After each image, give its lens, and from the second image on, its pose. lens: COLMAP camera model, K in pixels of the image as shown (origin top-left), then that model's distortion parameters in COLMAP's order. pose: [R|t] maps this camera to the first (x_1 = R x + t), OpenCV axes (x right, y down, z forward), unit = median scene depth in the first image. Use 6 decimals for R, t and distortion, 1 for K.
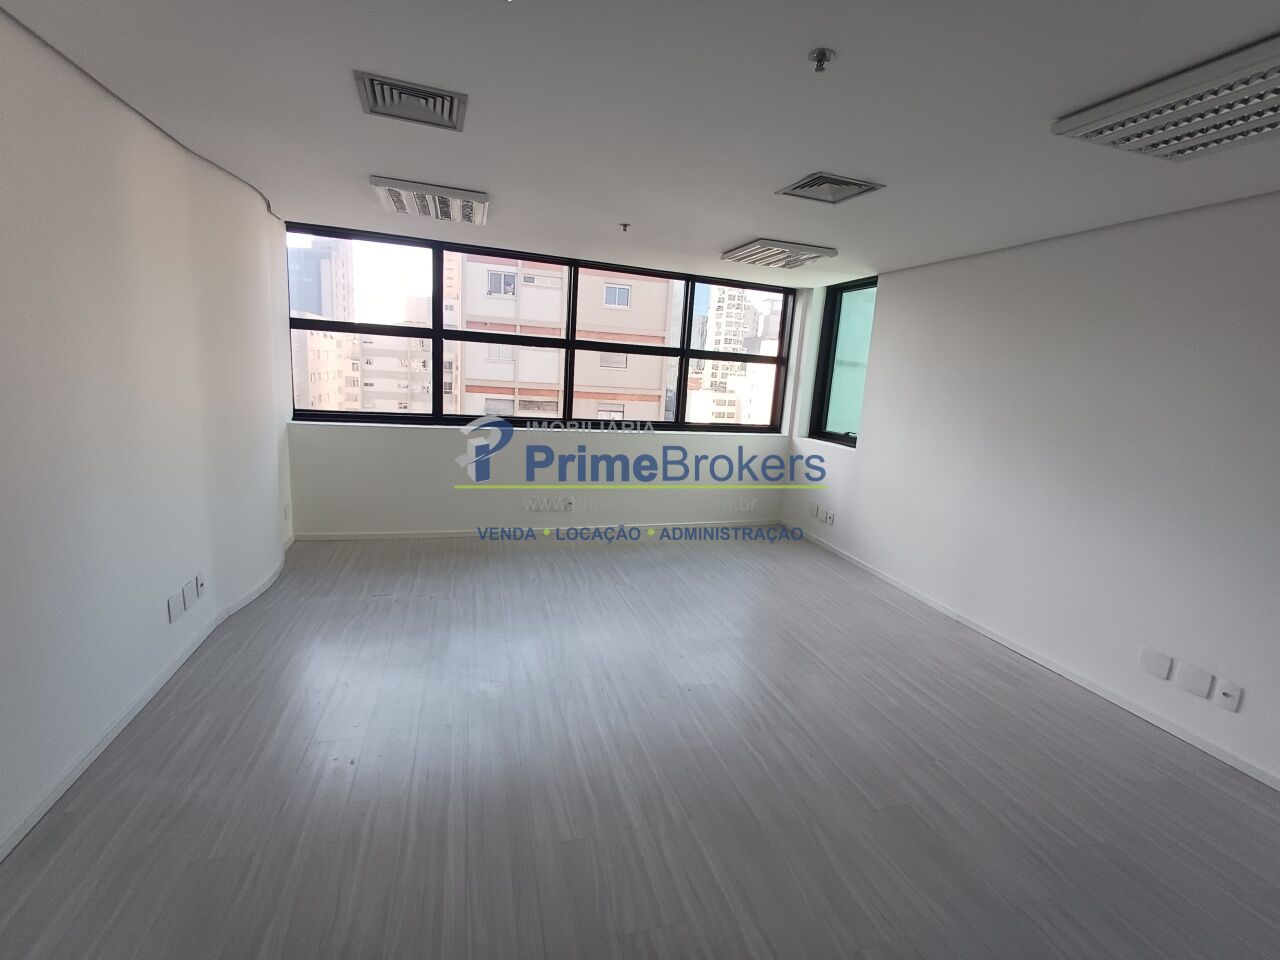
lens RADIAL K [[582.1, 0, 640.8], [0, 582.1, 478.6], [0, 0, 1]] dist [-0.000136, -0.000915]
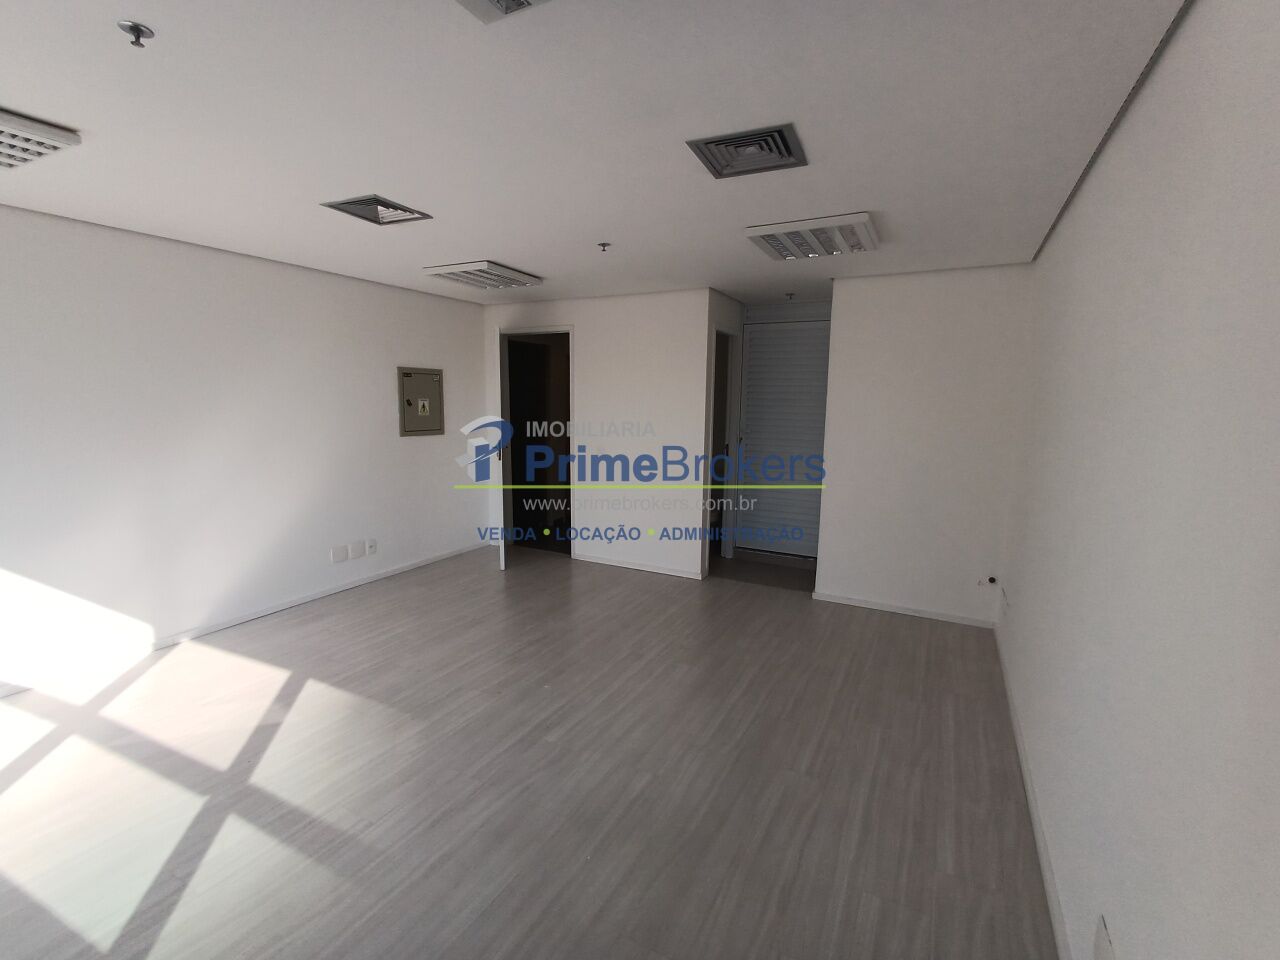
lens RADIAL K [[582.1, 0, 639.7], [0, 582.1, 478.9], [0, 0, 1]] dist [-0.000136, -0.000915]
pose [[-0.714376, -0.169952, 0.678810, -0.441732], [0.069650, 0.947972, 0.310641, -0.186850], [-0.696287, 0.269194, -0.665372, 0.833411]]
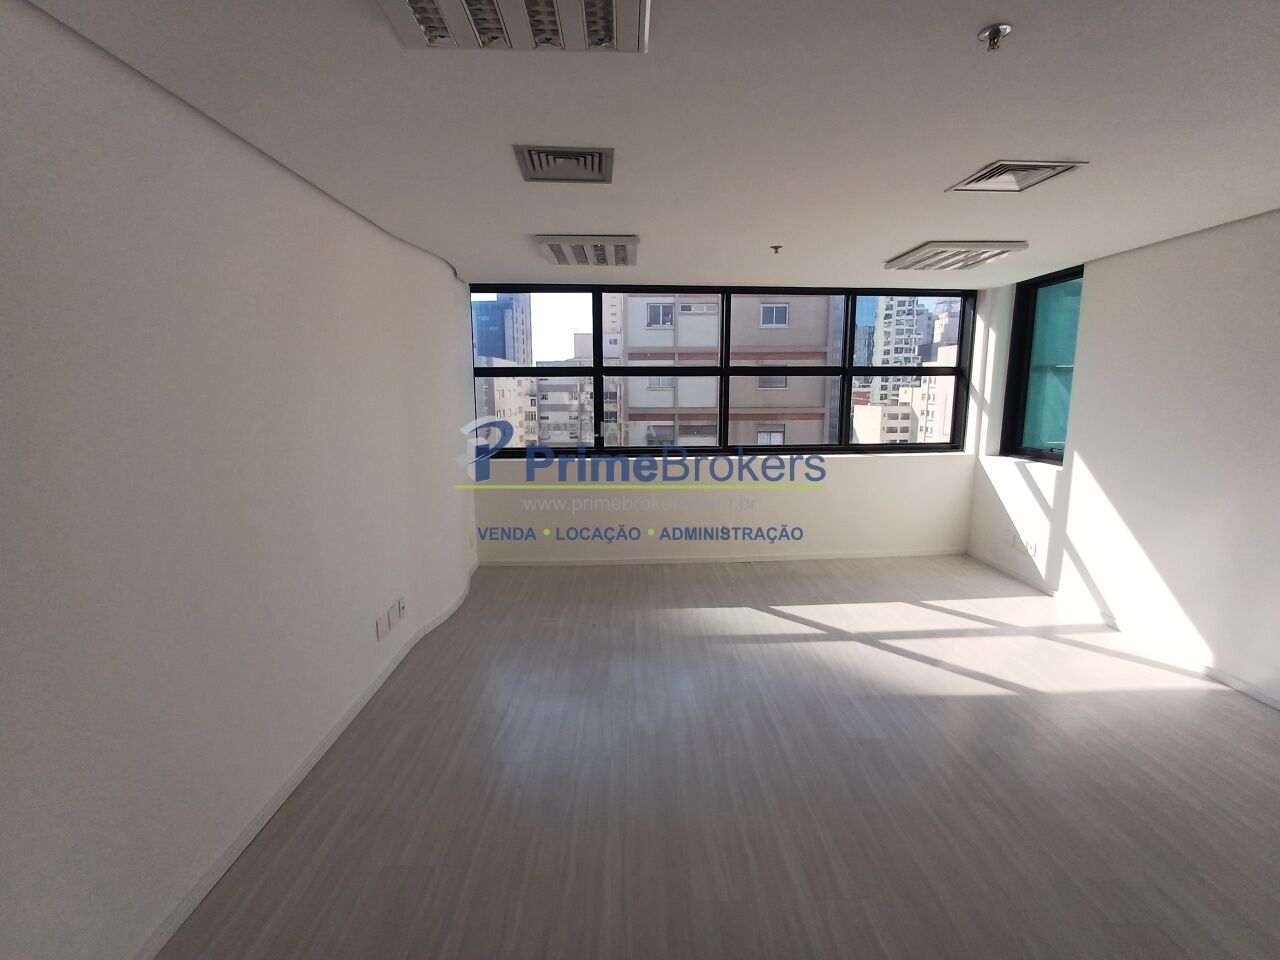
lens RADIAL K [[582.1, 0, 638.8], [0, 582.1, 478.8], [0, 0, 1]] dist [-0.000136, -0.000915]
pose [[0.961404, -0.025711, -0.273938, 0.006087], [0.015264, 0.999075, -0.040198, -0.009689], [0.274718, 0.034465, 0.960907, 0.011571]]
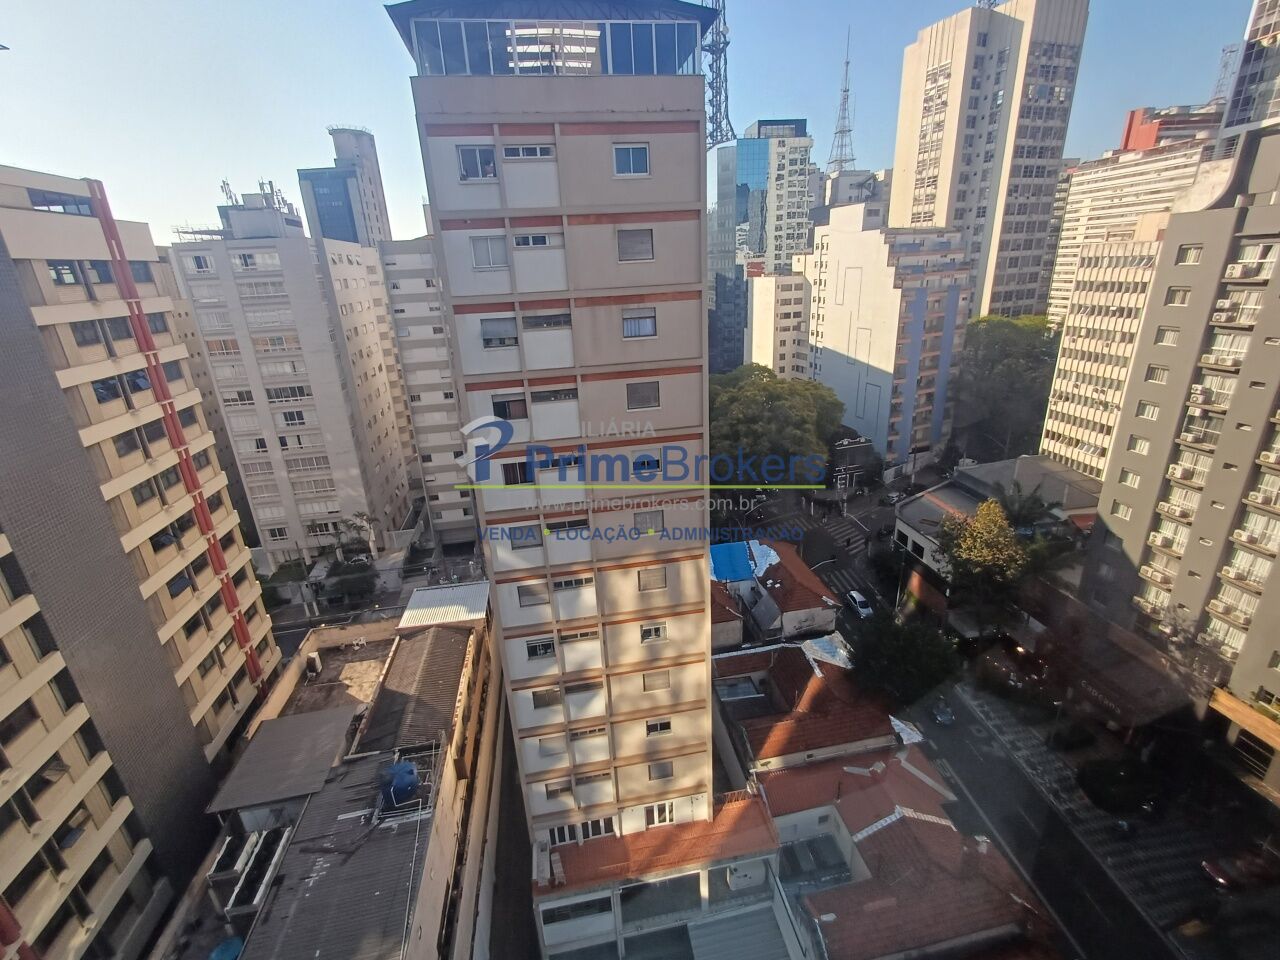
lens RADIAL K [[582.1, 0, 638.9], [0, 582.1, 477.3], [0, 0, 1]] dist [-0.000136, -0.000915]
pose [[0.989083, -0.070390, -0.129458, 0.232662], [0.090854, 0.982981, 0.159665, -0.198915], [0.116016, -0.169684, 0.978646, 1.252675]]
